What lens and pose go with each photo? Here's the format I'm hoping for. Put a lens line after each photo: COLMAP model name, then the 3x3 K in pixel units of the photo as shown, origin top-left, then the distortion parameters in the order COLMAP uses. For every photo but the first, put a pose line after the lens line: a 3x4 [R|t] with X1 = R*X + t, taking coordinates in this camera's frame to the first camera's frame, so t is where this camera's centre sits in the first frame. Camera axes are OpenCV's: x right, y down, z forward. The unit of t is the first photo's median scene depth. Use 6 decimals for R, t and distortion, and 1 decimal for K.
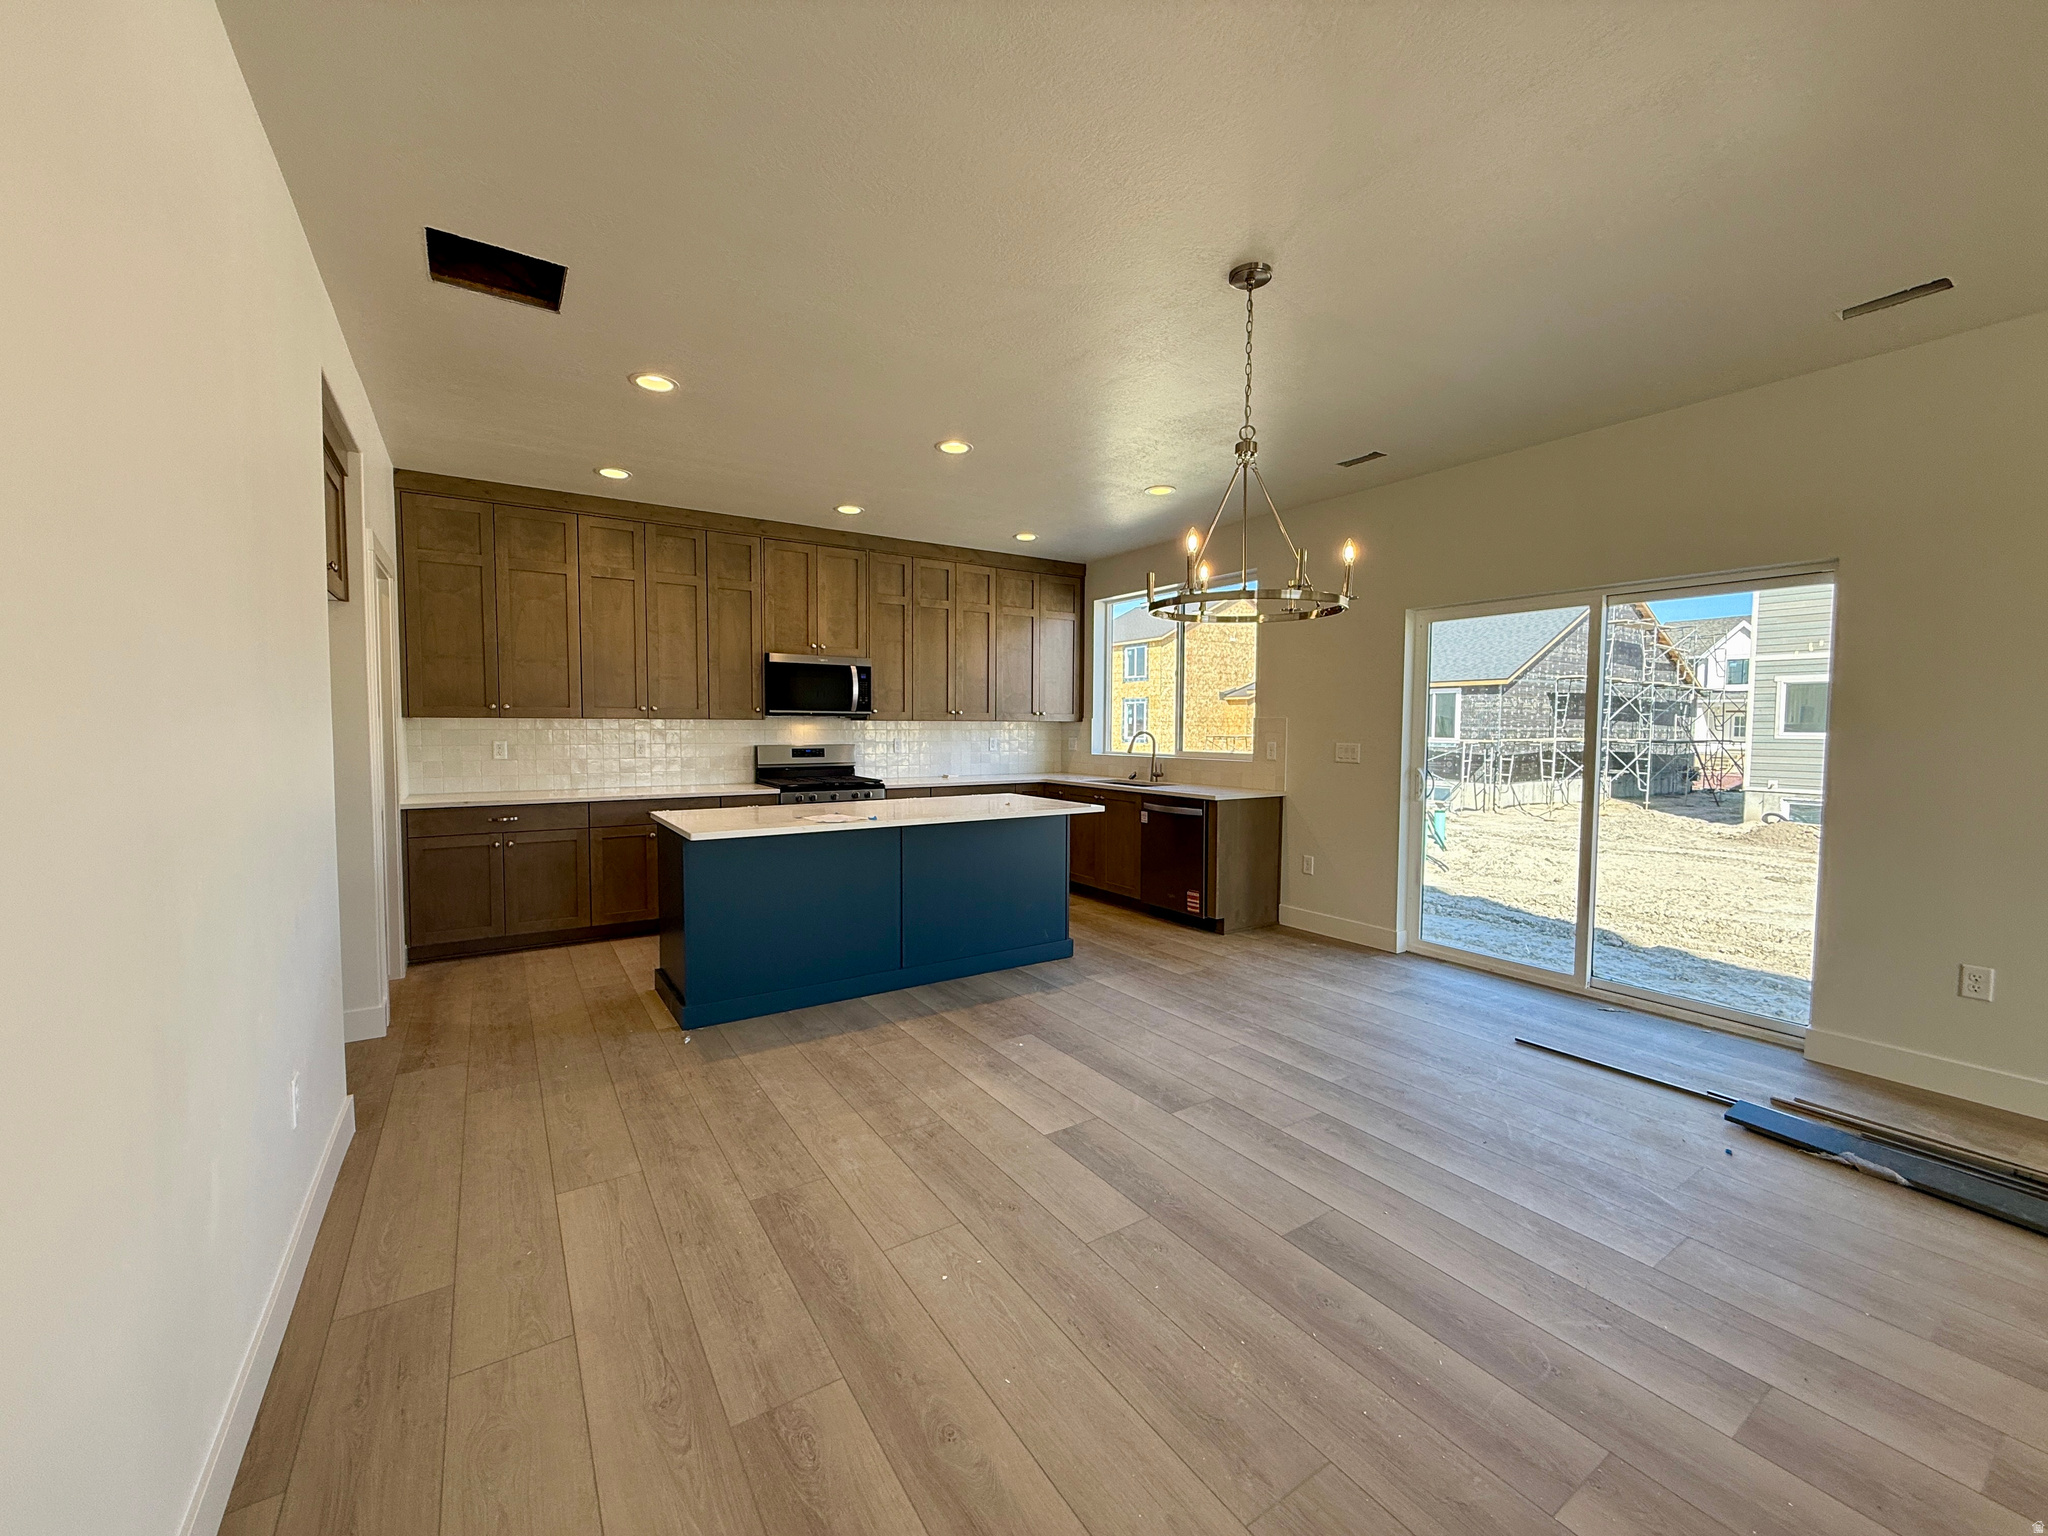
lens RADIAL K [[813.6, 0, 1023.1], [0, 813.6, 764.1], [0, 0, 1]] dist [0.001960, -0.000723]
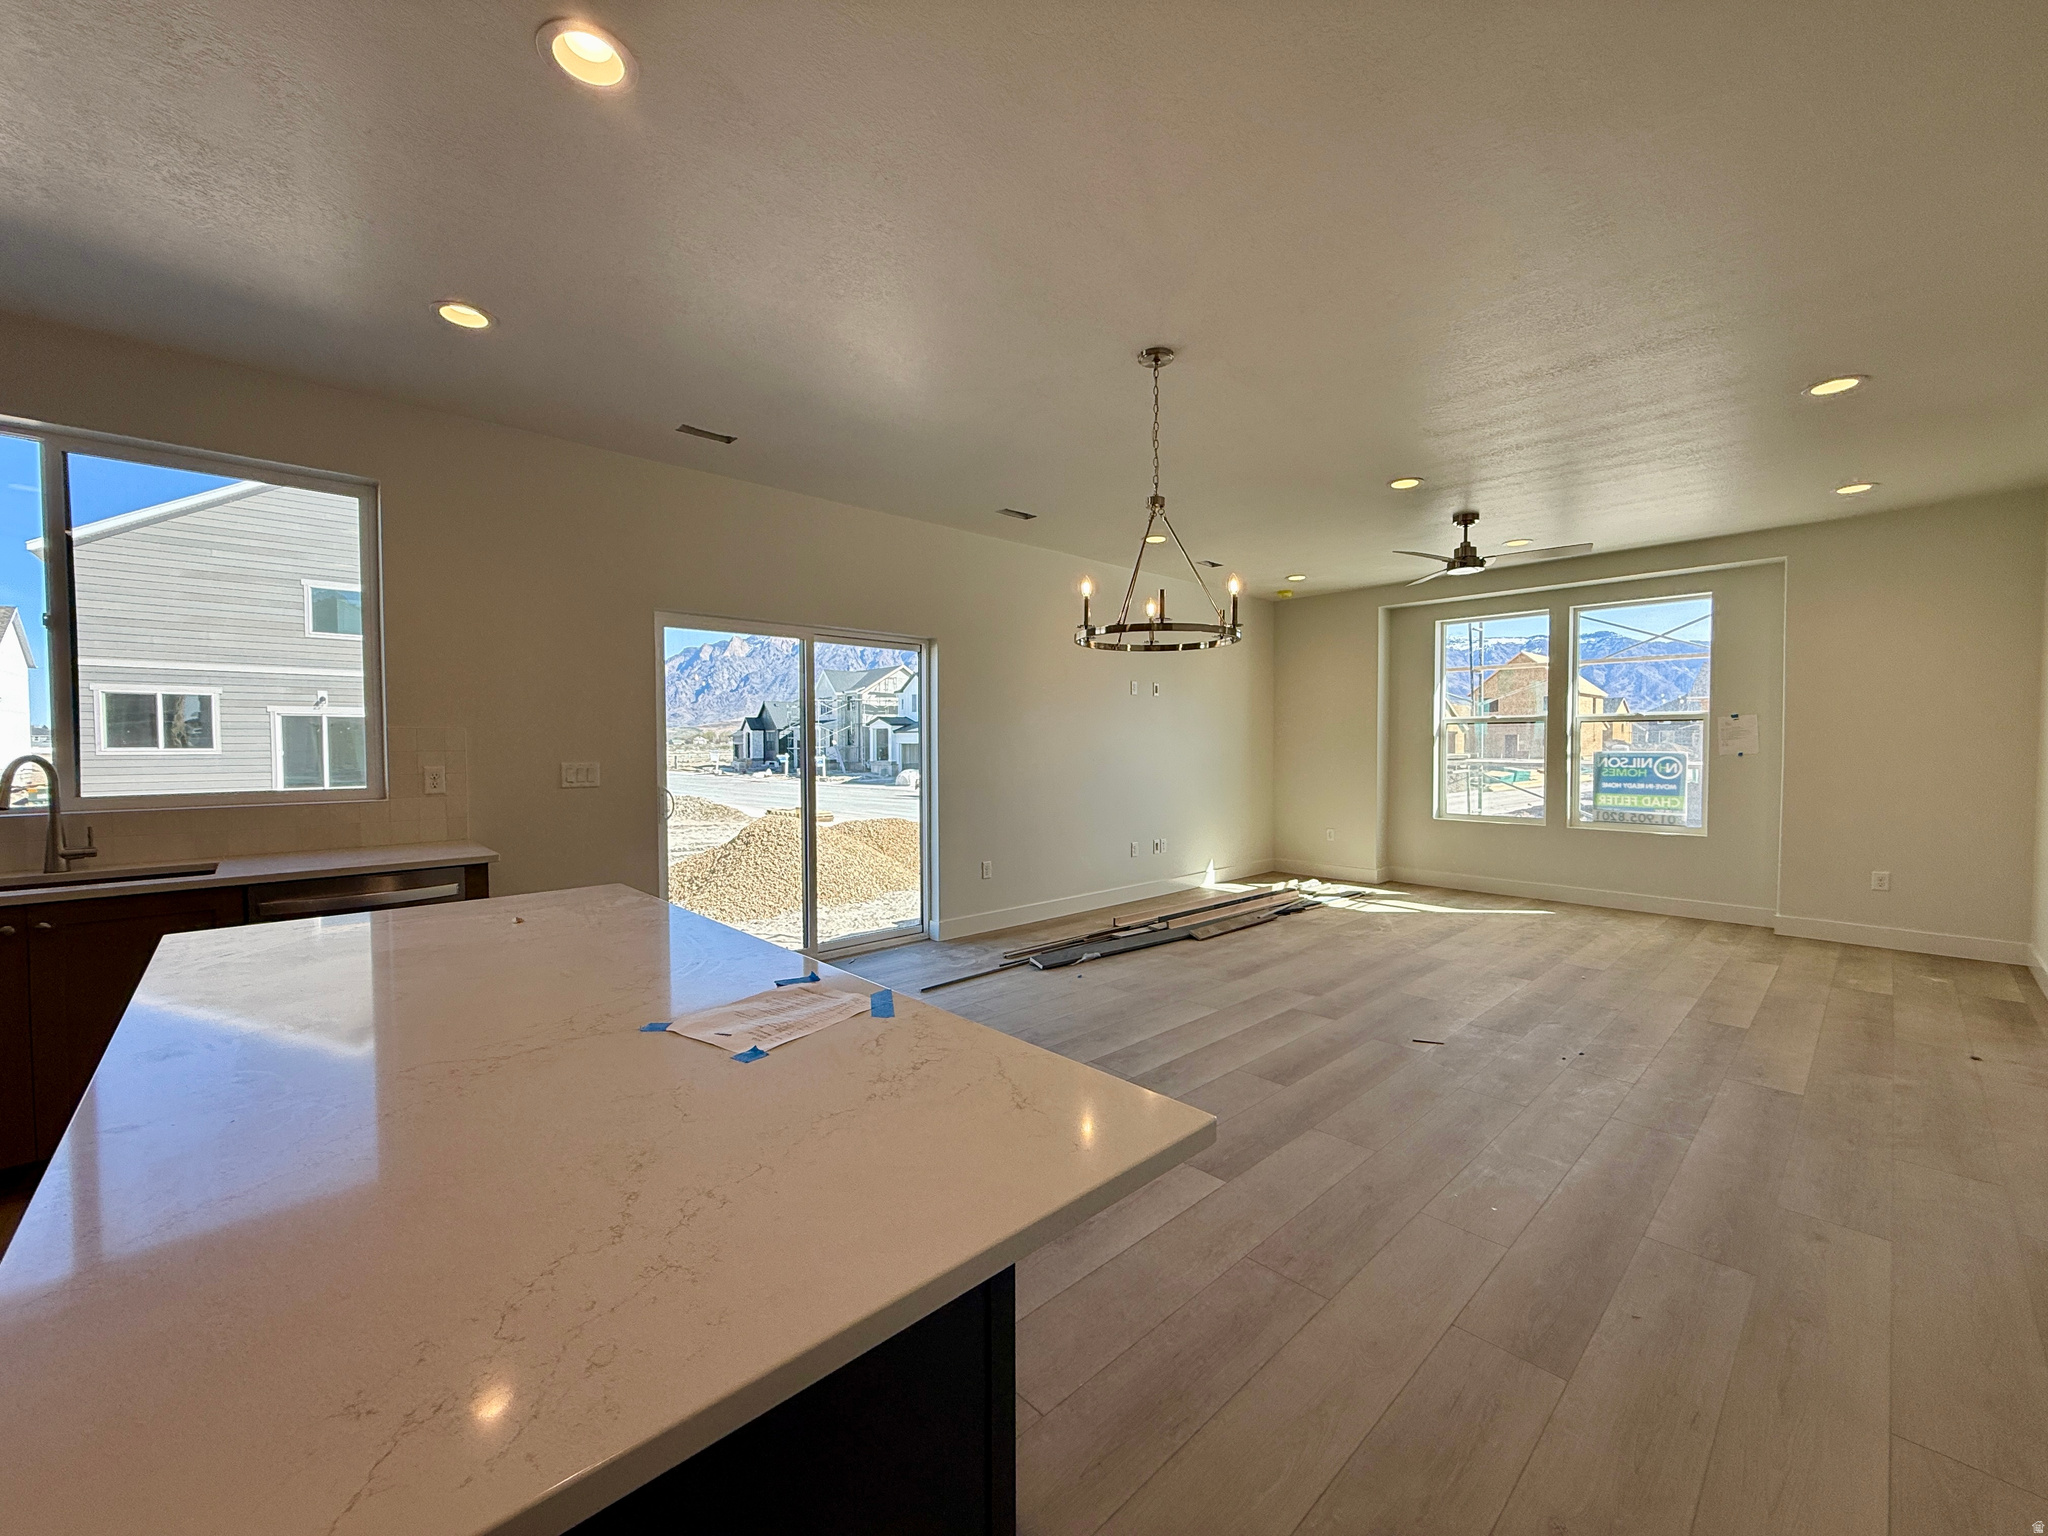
lens RADIAL K [[813.6, 0, 1013.5], [0, 813.6, 766.4], [0, 0, 1]] dist [0.001960, -0.000723]
pose [[-0.166564, -0.033486, 0.985462, -0.377595], [0.048711, 0.997923, 0.042143, -0.029987], [-0.984827, 0.055023, -0.164587, 0.622109]]
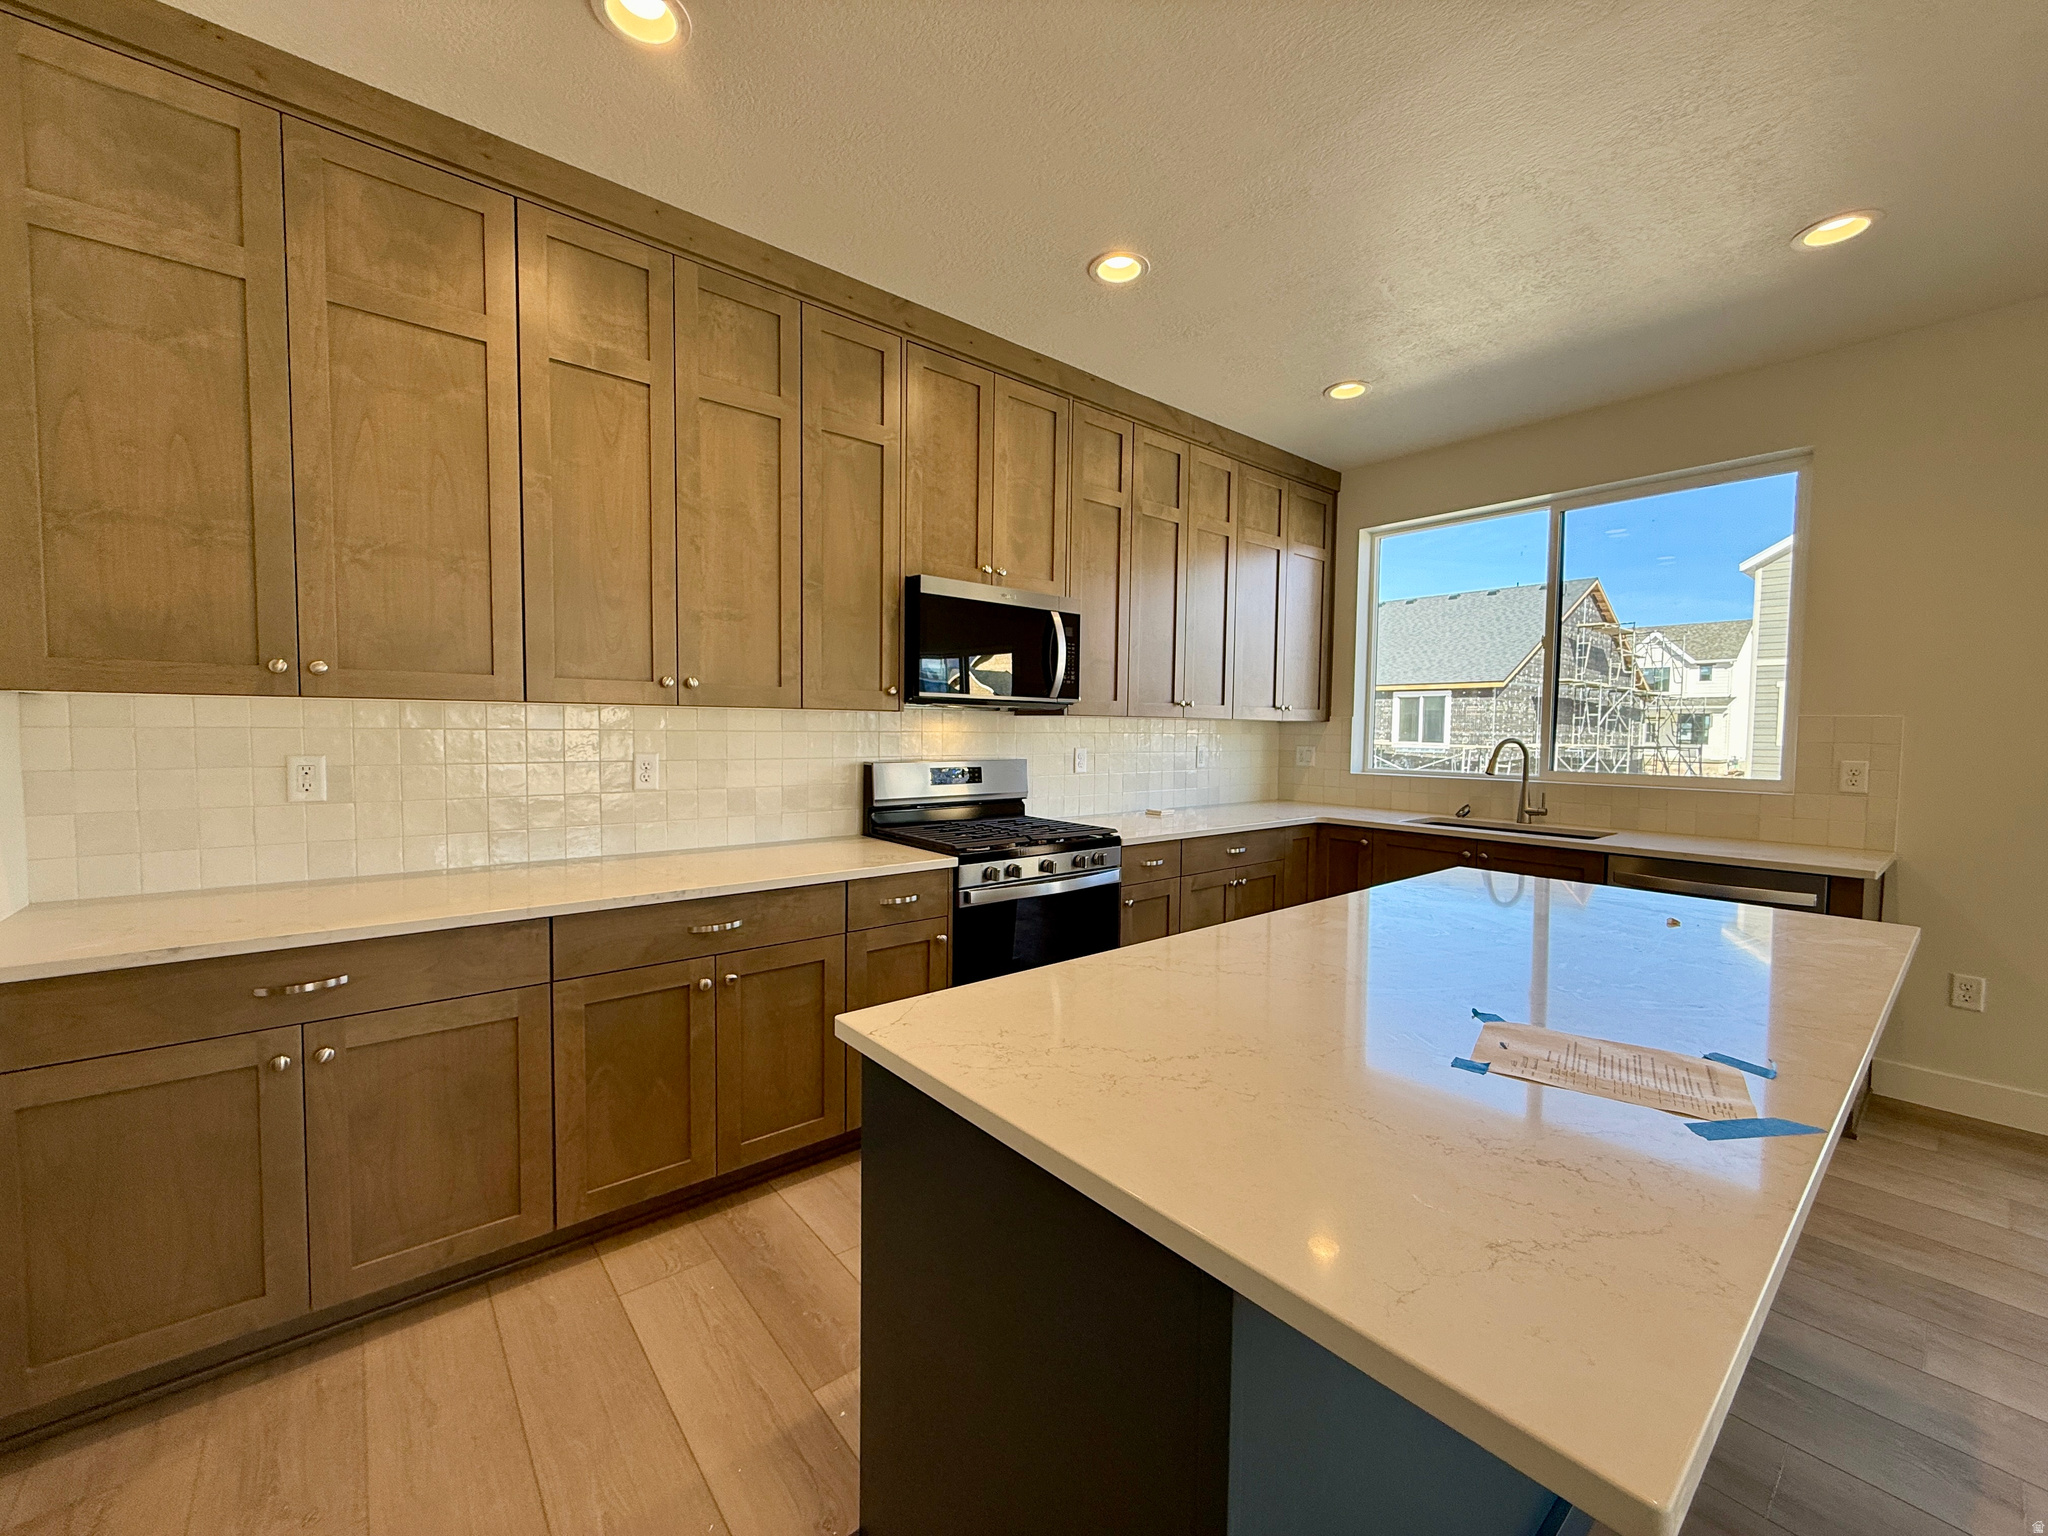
lens RADIAL K [[813.6, 0, 1021.3], [0, 813.6, 765.4], [0, 0, 1]] dist [0.001960, -0.000723]
pose [[0.993551, 0.001554, 0.113373, -0.296495], [-0.001474, 0.999999, -0.000785, -0.021183], [-0.113374, 0.000613, 0.993552, 0.492158]]
